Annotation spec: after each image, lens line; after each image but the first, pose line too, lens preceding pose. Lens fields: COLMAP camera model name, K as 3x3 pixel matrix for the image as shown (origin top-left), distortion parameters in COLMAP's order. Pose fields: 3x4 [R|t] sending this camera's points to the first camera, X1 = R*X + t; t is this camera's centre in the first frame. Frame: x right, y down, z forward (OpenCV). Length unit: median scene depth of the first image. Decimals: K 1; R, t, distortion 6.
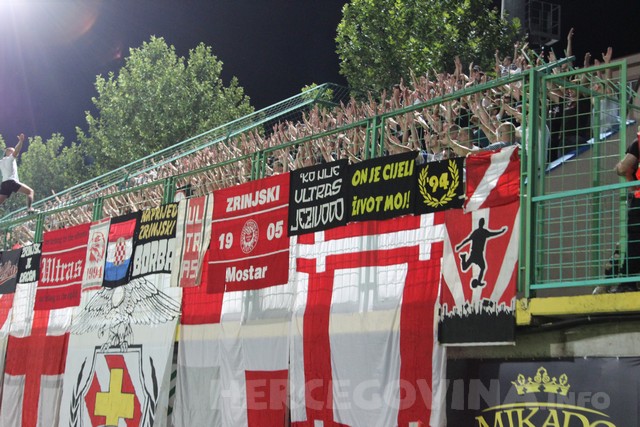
lens RADIAL K [[1073.8, 0, 320.0], [0, 1073.8, 213.5], [0, 0, 1]] dist [0.031568, 0.017839]
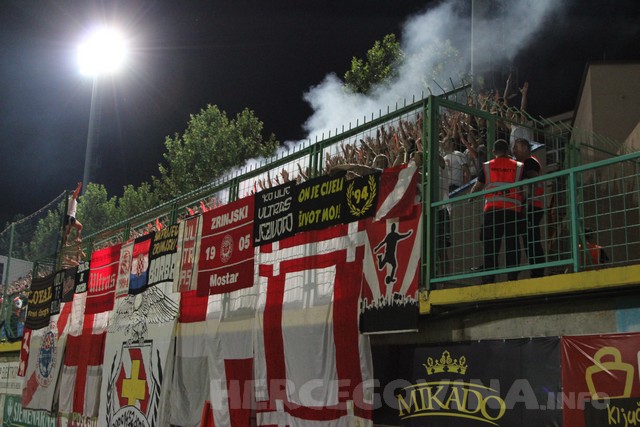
lens RADIAL K [[813.2, 0, 320.0], [0, 813.2, 213.5], [0, 0, 1]] dist [-0.055835, 0.014772]
pose [[0.997981, -0.028649, -0.056691, 0.086057], [0.026661, 0.999013, -0.035518, 0.015971], [0.057652, 0.033935, 0.997760, 0.082628]]
